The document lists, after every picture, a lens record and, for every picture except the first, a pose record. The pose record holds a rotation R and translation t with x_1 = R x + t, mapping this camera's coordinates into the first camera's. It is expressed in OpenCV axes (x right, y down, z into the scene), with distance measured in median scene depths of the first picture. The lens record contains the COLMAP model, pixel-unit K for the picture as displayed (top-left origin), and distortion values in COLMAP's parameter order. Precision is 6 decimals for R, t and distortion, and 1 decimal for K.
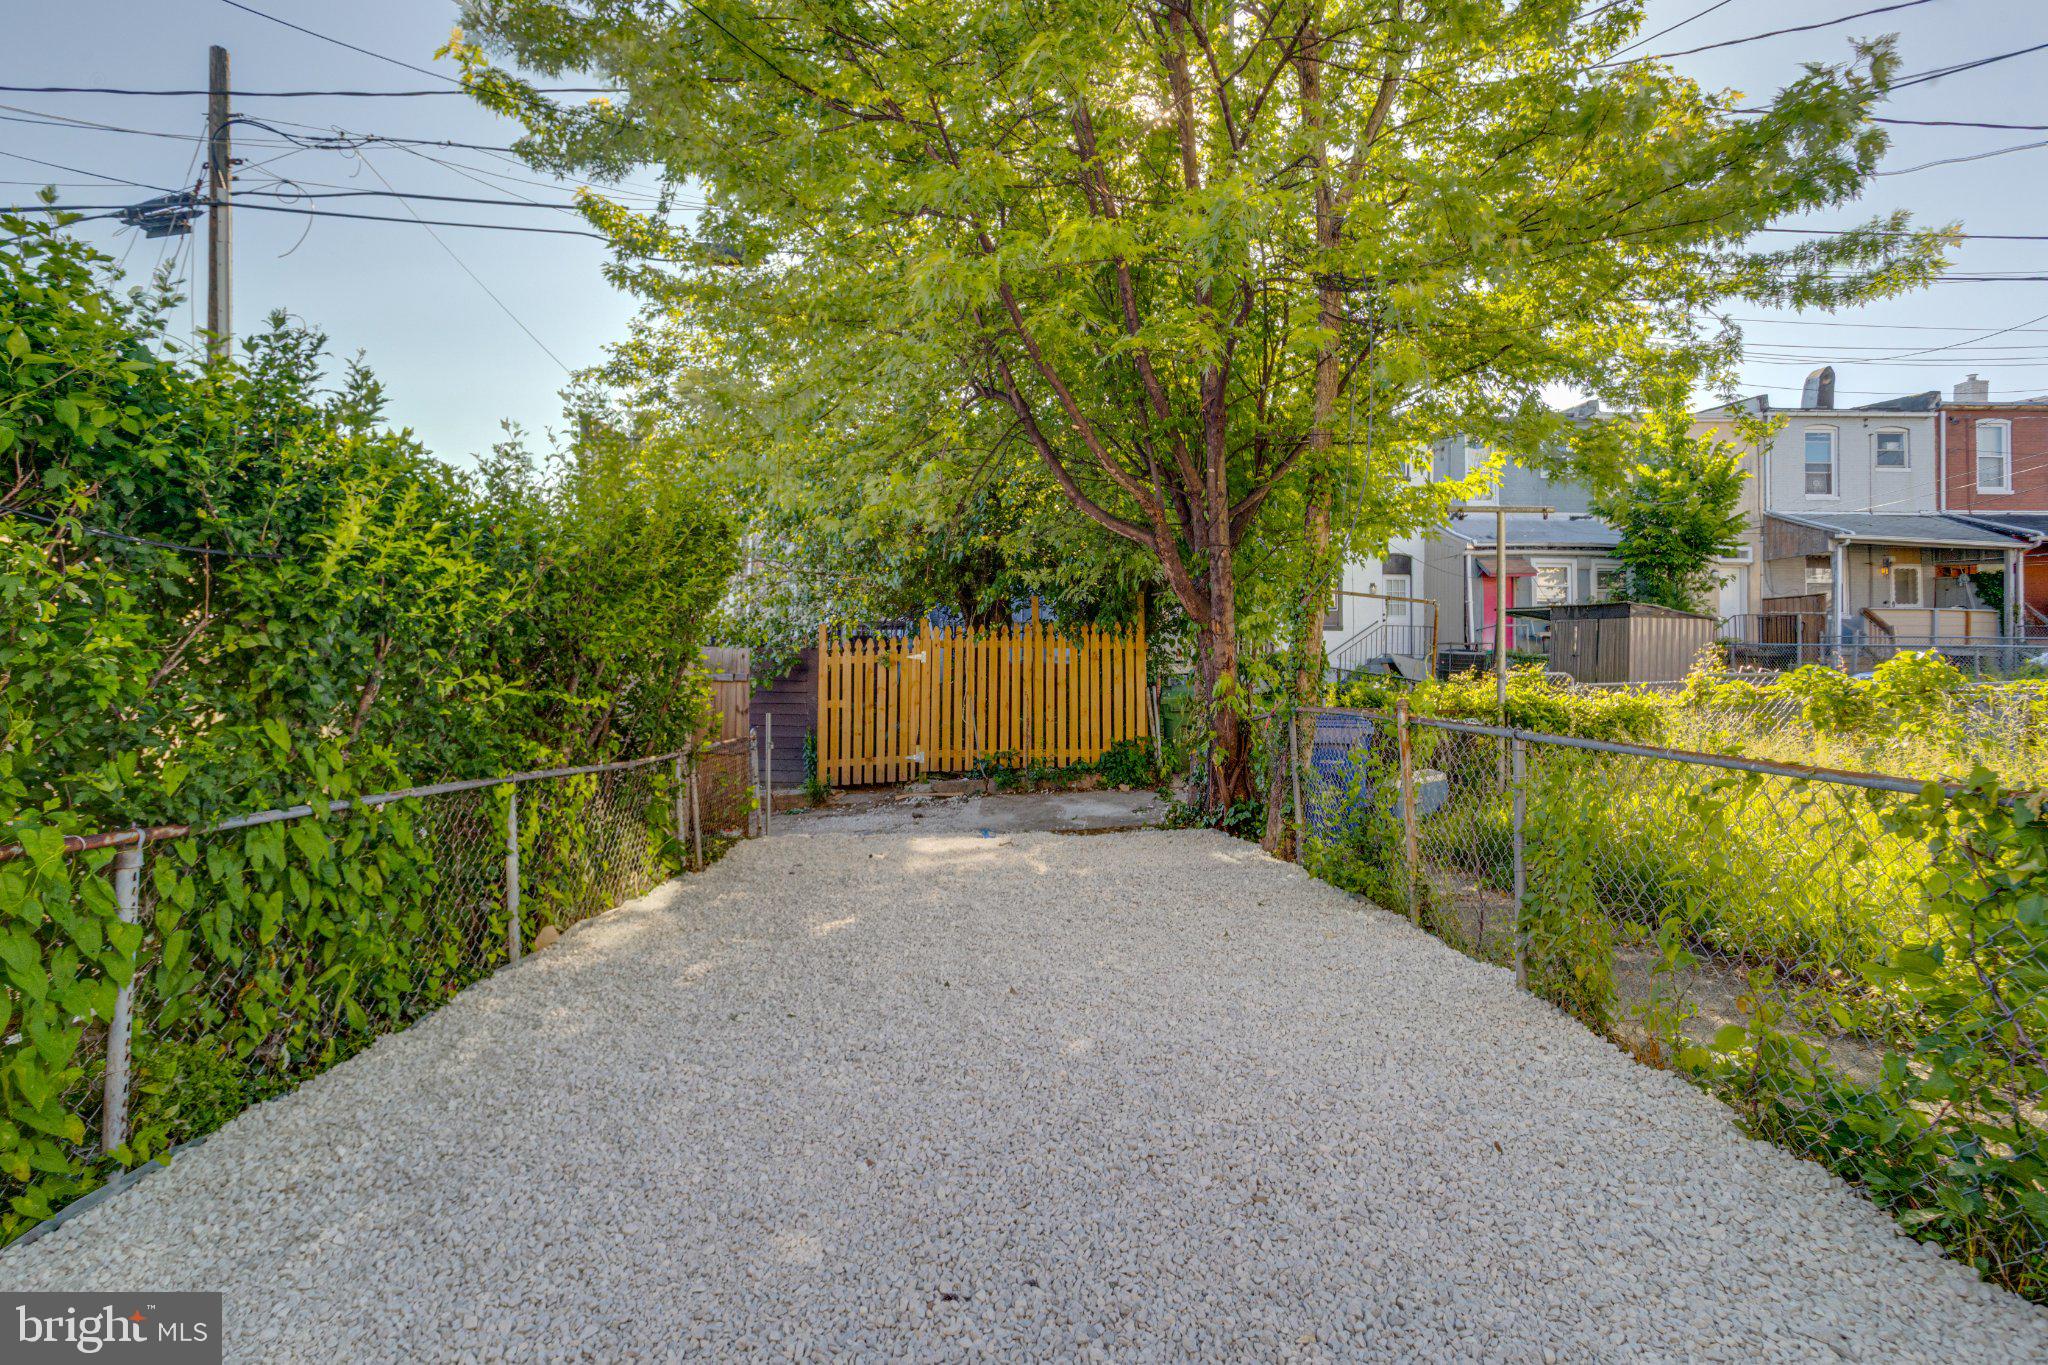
lens RADIAL K [[1010.8, 0, 1011.0], [0, 1010.8, 662.4], [0, 0, 1]] dist [-0.044083, 0.035010]
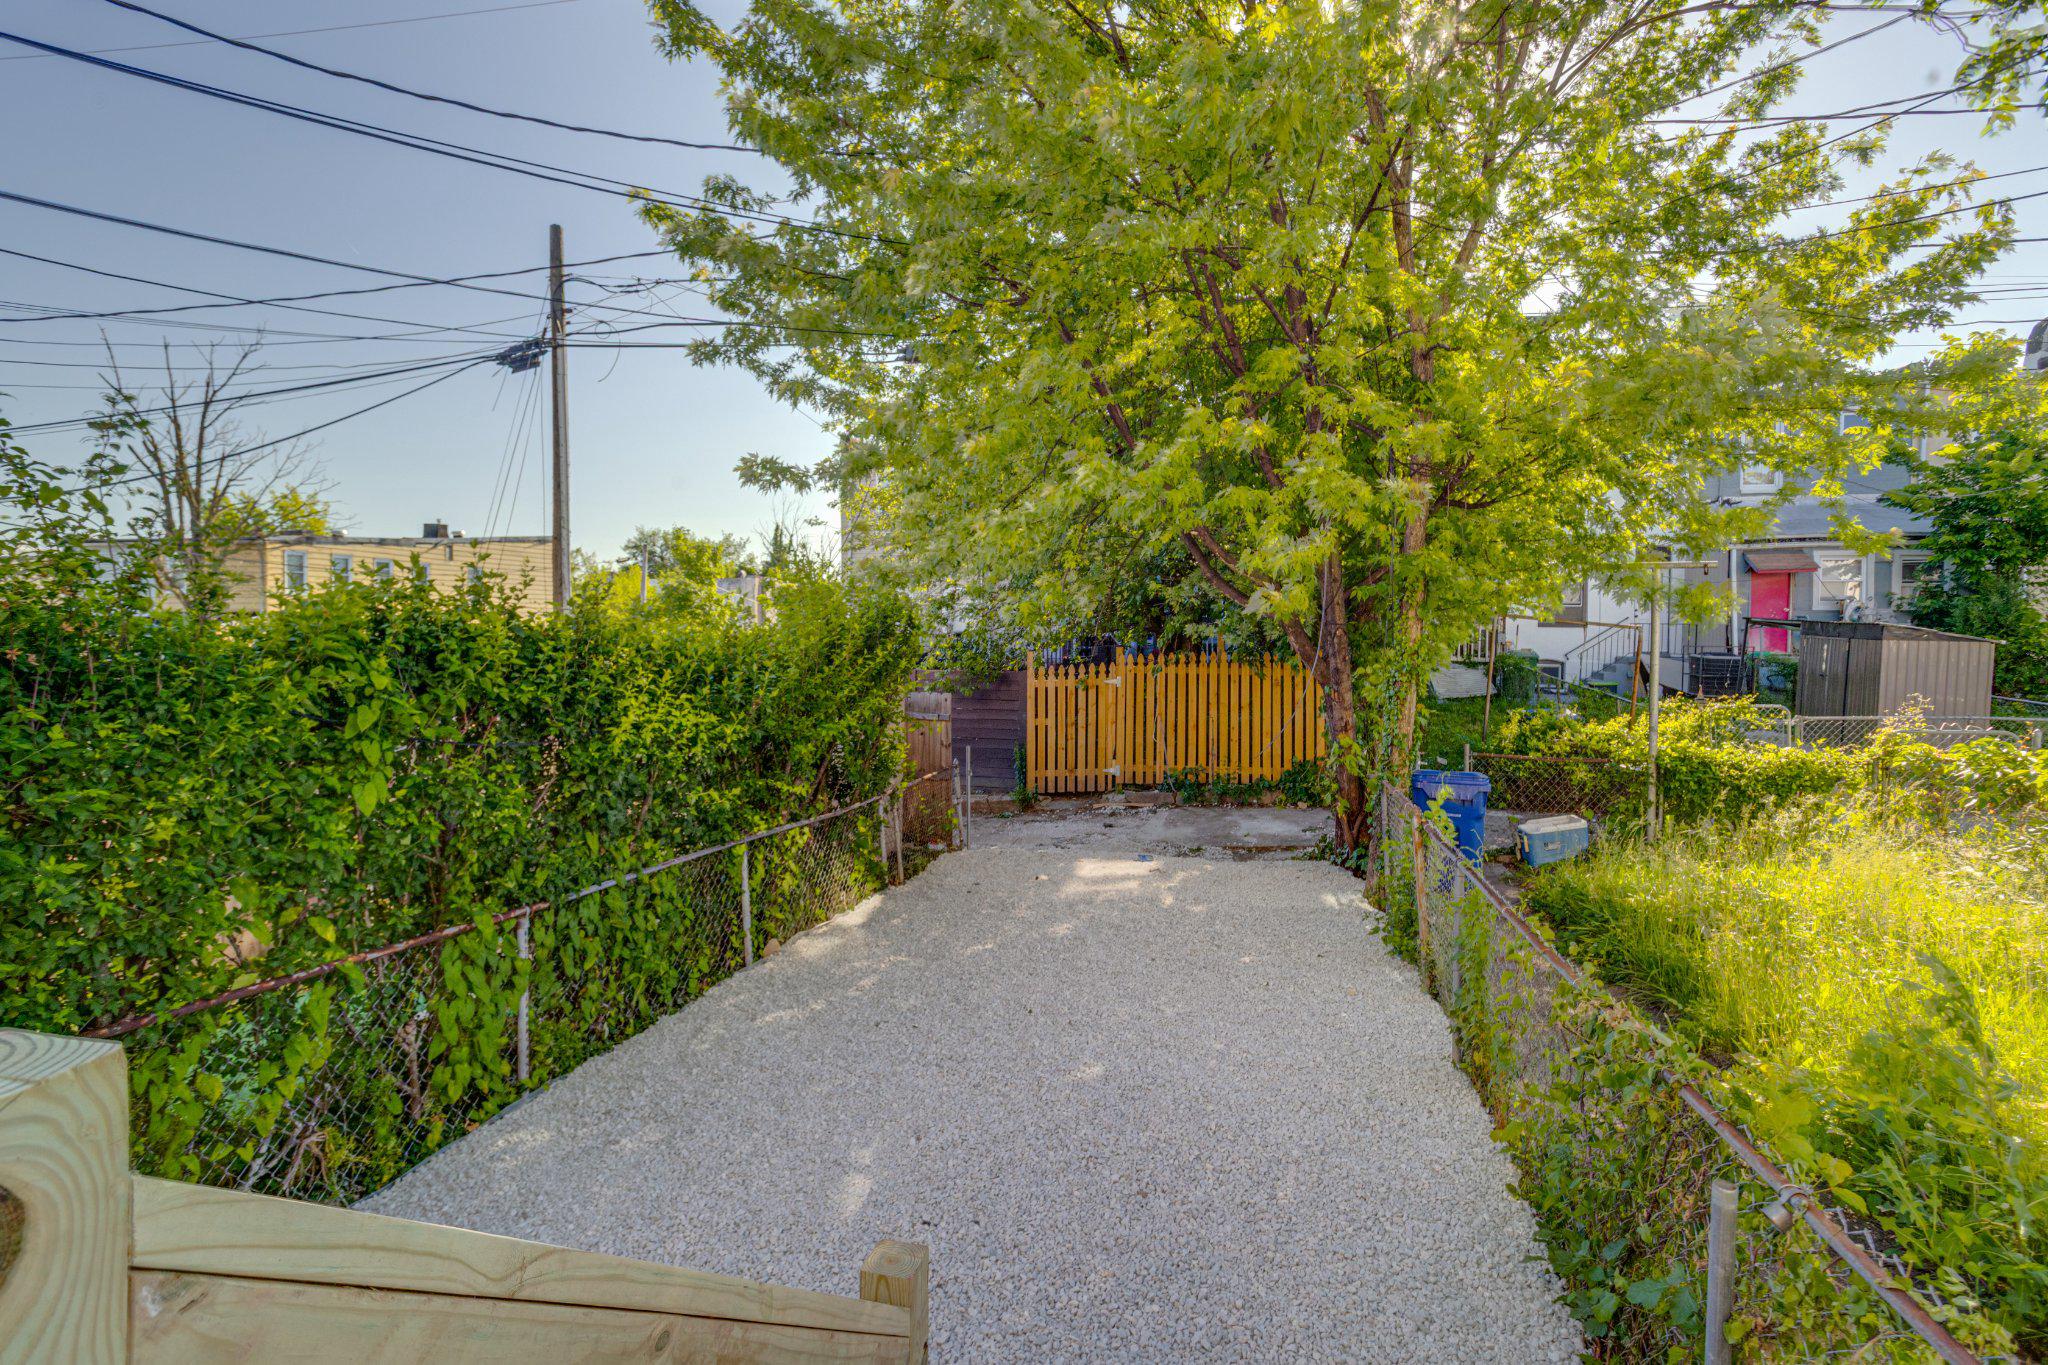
lens RADIAL K [[949.3, 0, 998.0], [0, 949.3, 724.3], [0, 0, 1]] dist [-0.037821, 0.028434]
pose [[0.969712, 0.013705, -0.243865, 0.166399], [0.003442, 0.997559, 0.069750, -0.131459], [0.244225, -0.068477, 0.967298, -0.189944]]
